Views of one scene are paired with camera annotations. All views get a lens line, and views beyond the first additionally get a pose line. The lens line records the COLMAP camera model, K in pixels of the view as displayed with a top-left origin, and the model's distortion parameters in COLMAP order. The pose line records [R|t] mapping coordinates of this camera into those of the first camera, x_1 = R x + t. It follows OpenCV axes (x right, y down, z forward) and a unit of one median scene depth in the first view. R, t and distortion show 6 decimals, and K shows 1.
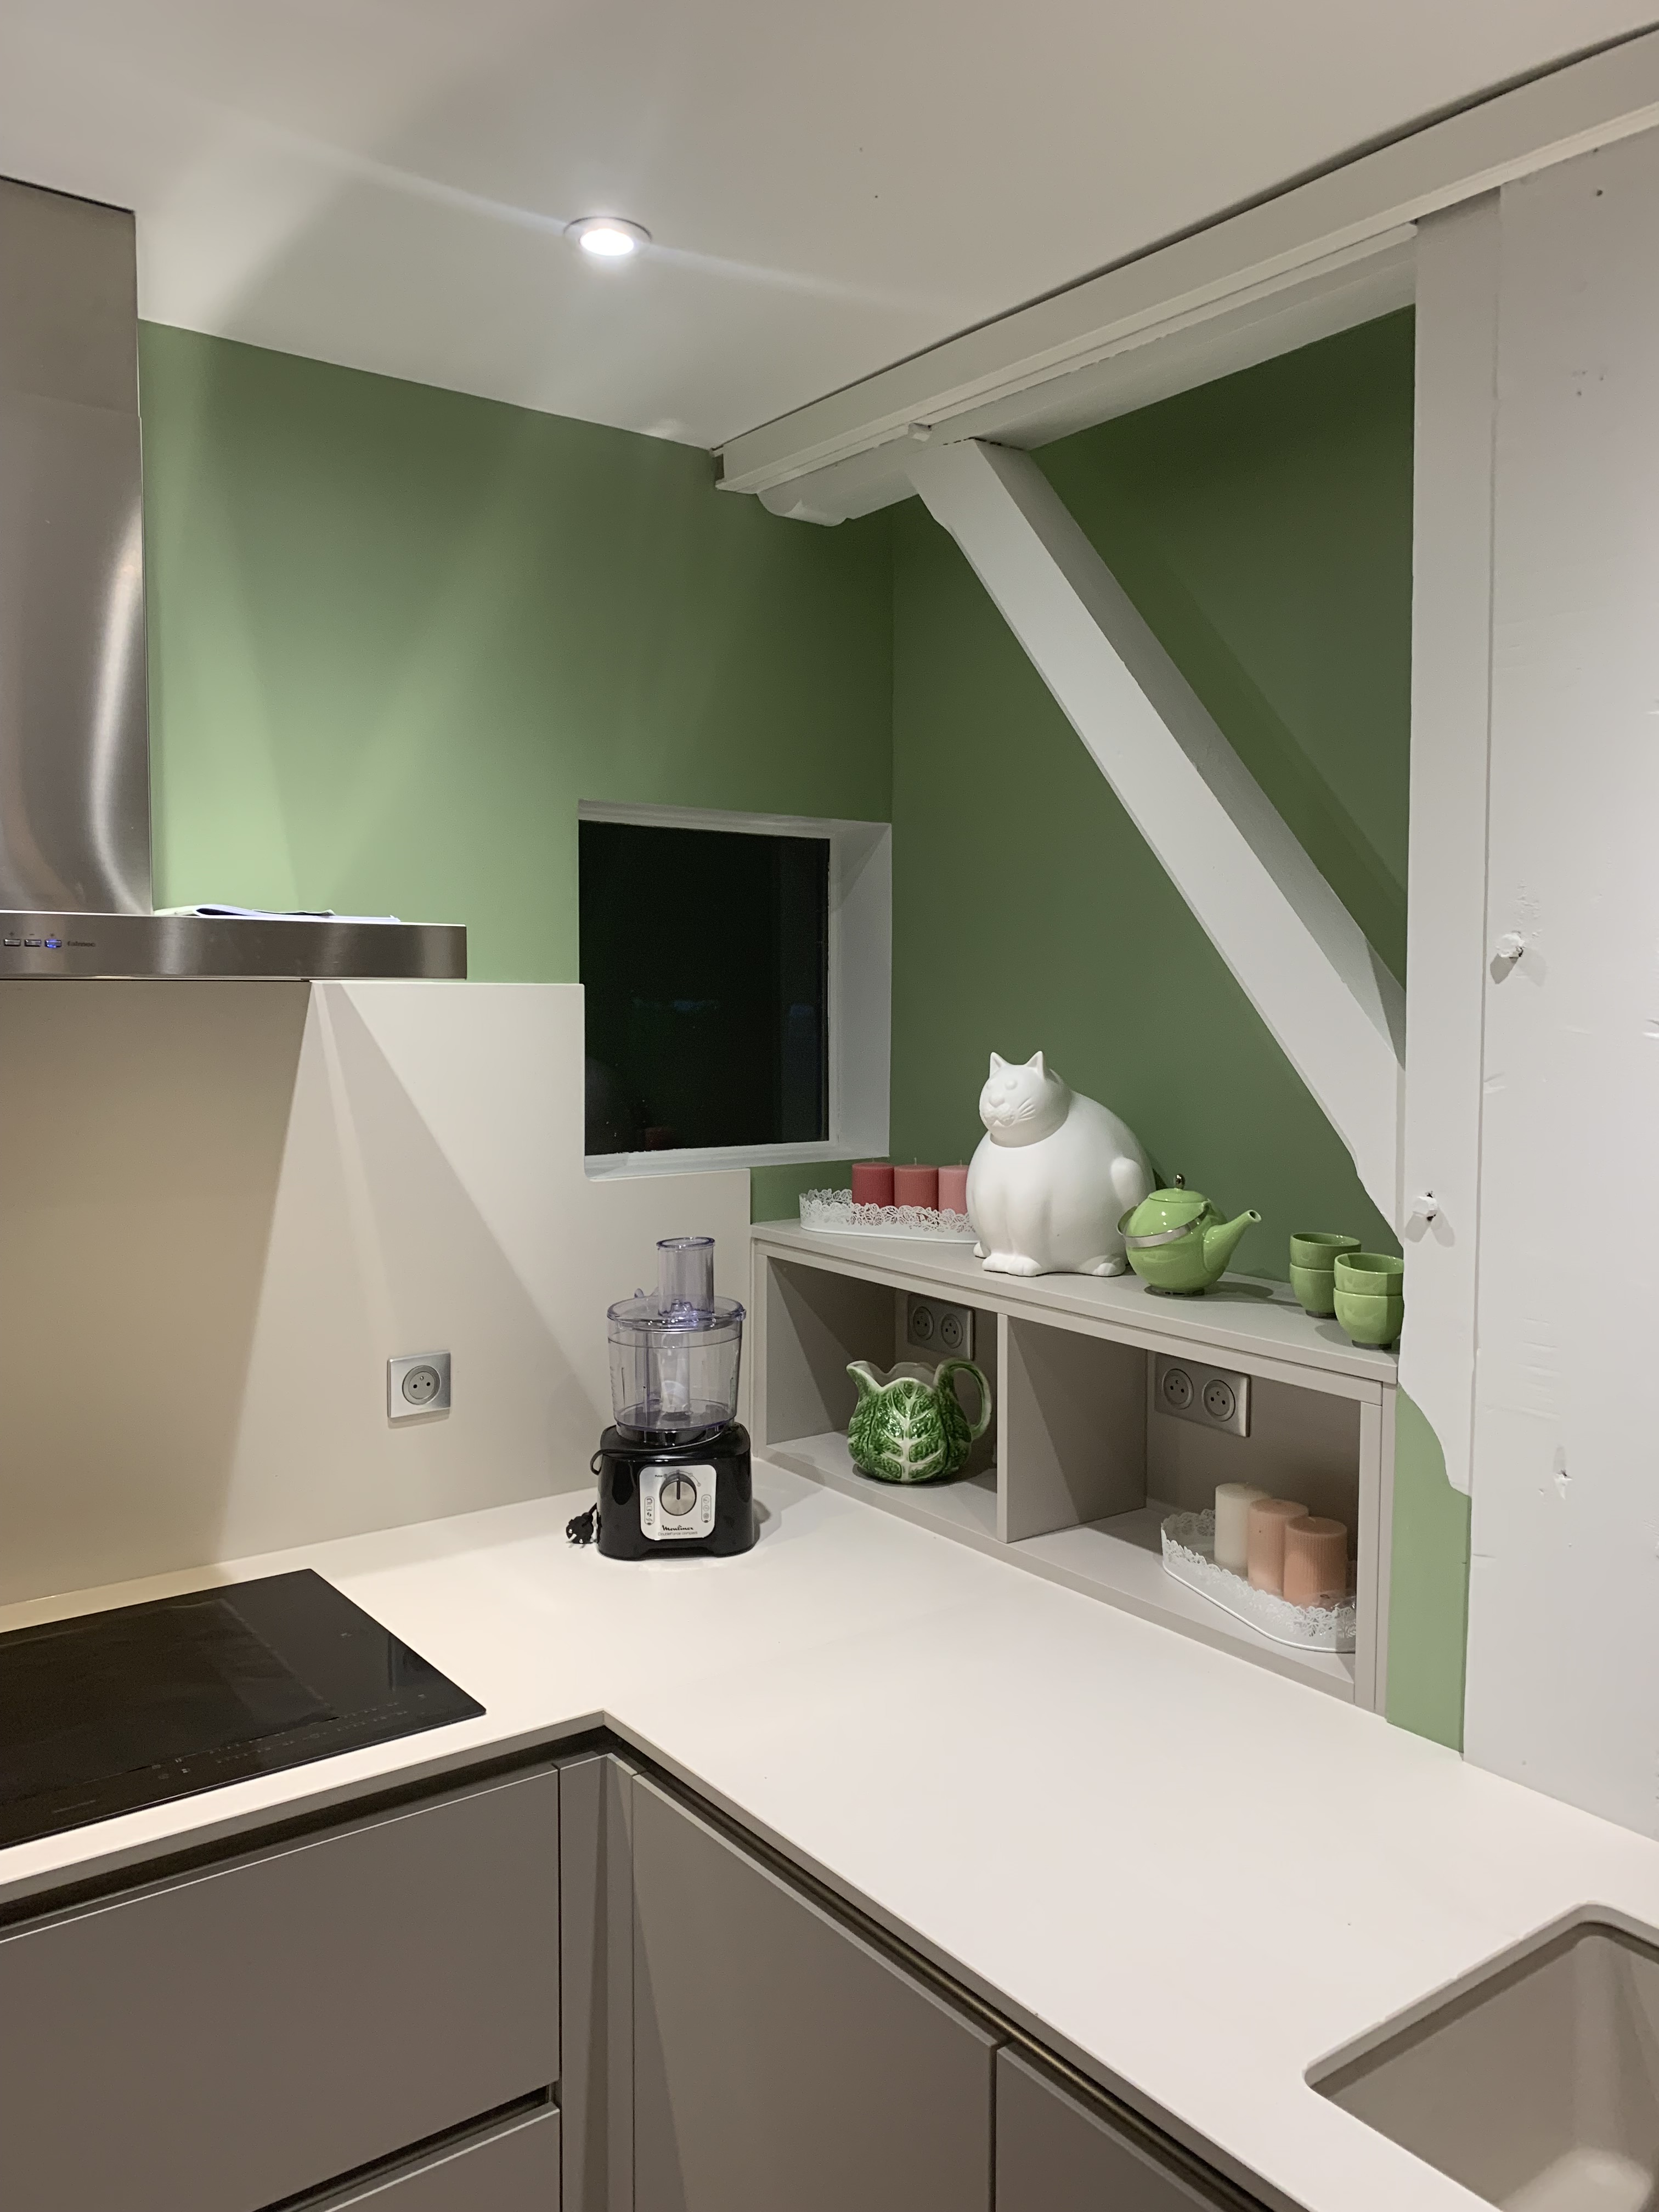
lens RADIAL K [[1694.7, 0, 820.6], [0, 1694.7, 1086.7], [0, 0, 1]] dist [0.008626, 0.001078]
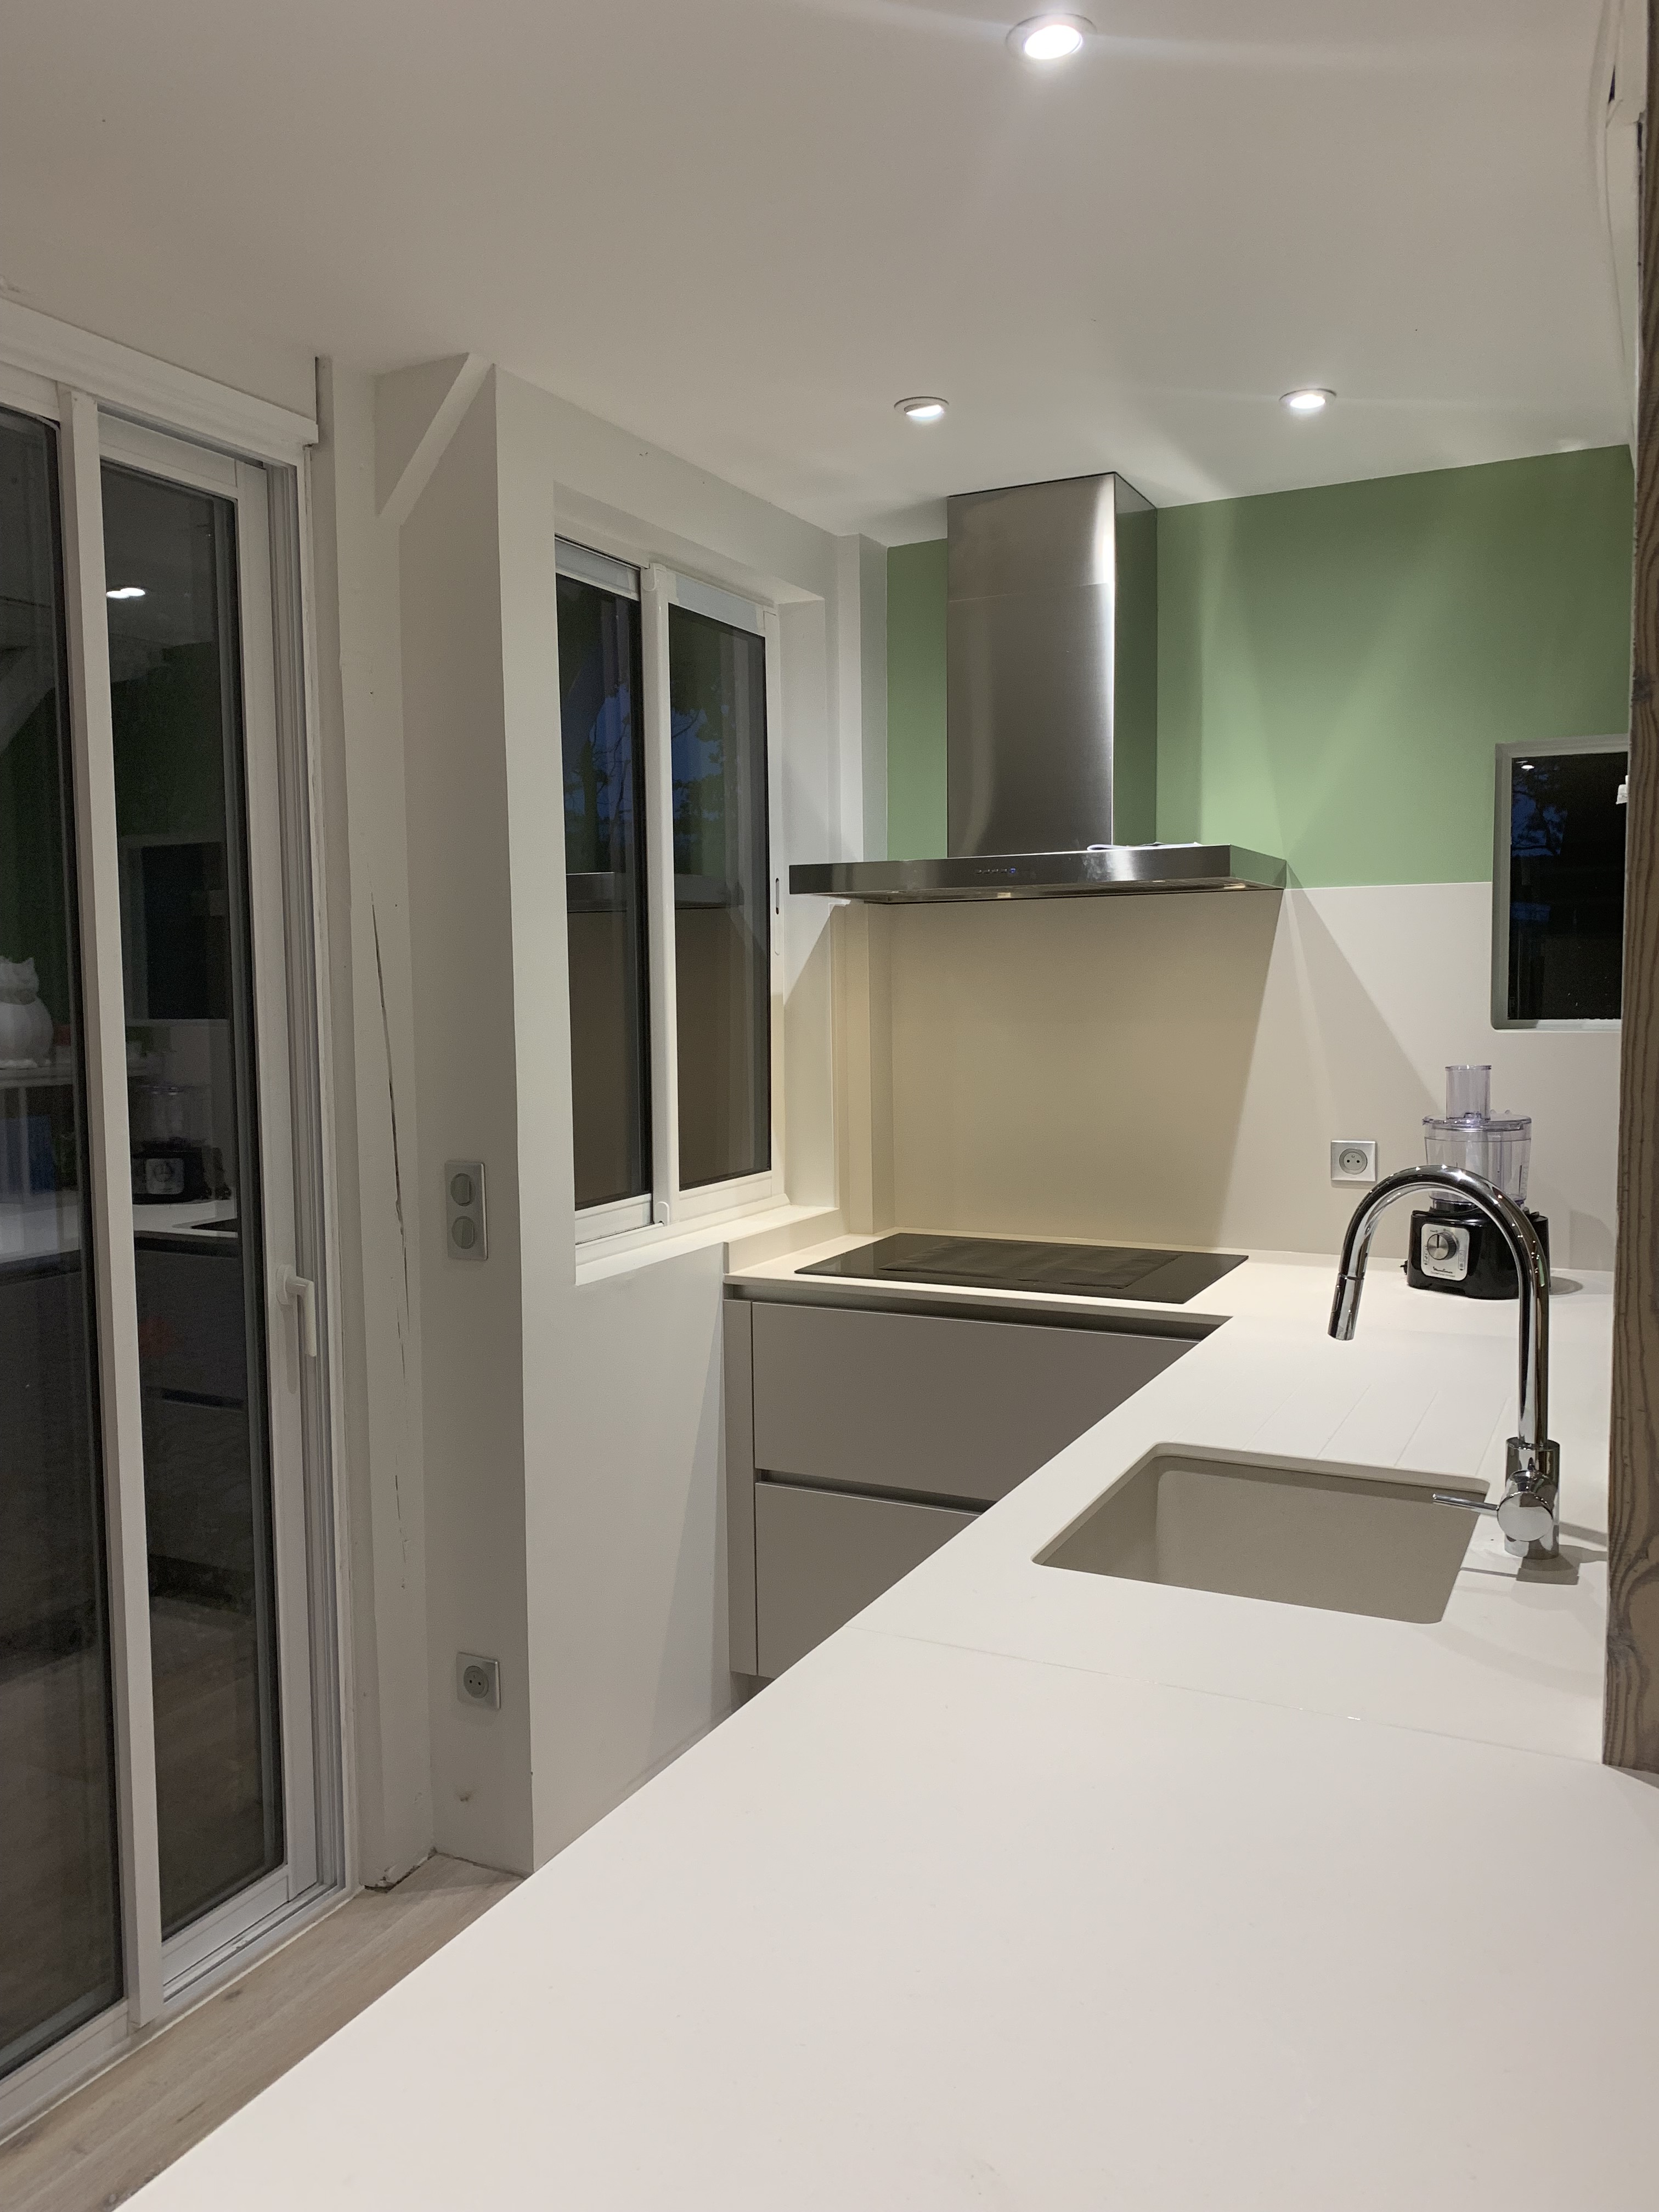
lens RADIAL K [[1694.7, 0, 820.6], [0, 1694.7, 1086.7], [0, 0, 1]] dist [0.008626, 0.001078]
pose [[0.448641, 0.051919, -0.892203, 0.914959], [-0.041517, 0.998444, 0.037224, 0.079377], [0.892747, 0.020342, 0.450099, -0.081383]]
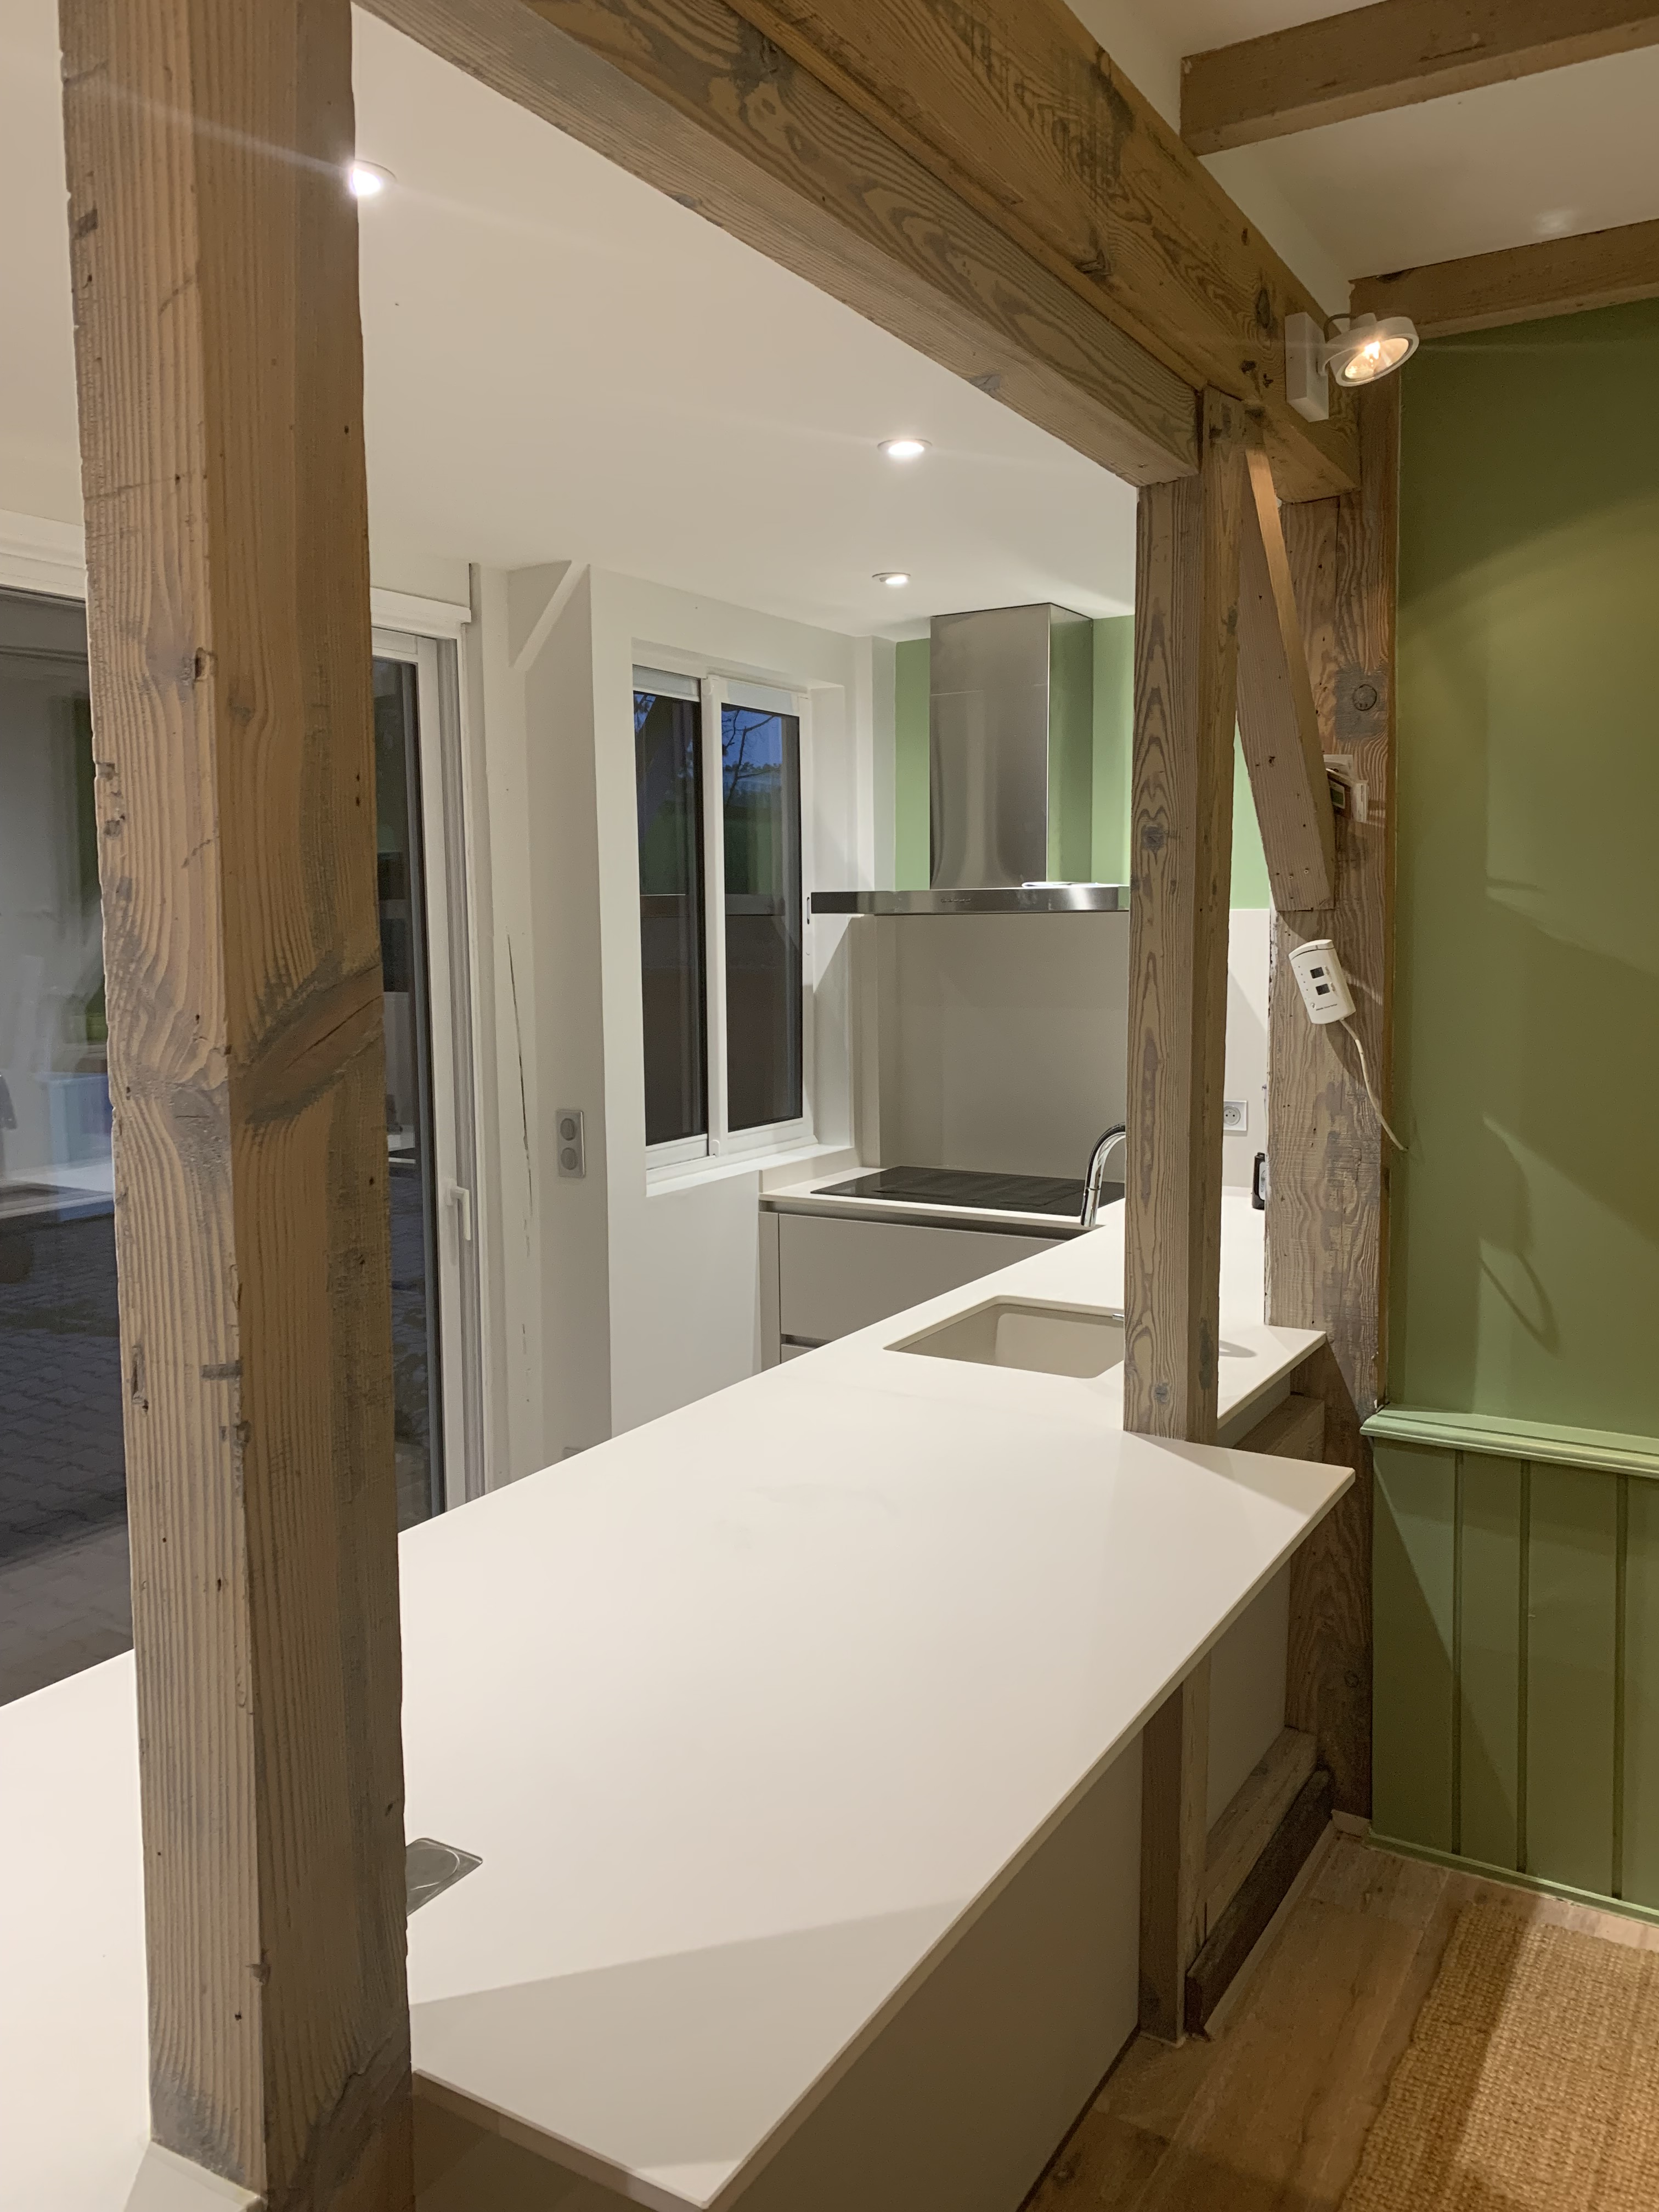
lens RADIAL K [[1695.5, 0, 825.9], [0, 1695.5, 1076.0], [0, 0, 1]] dist [0.015429, 0.003674]
pose [[0.377032, 0.079626, -0.922771, 1.461370], [-0.044038, 0.996712, 0.068013, 0.019550], [0.925153, 0.014994, 0.379299, -0.187904]]
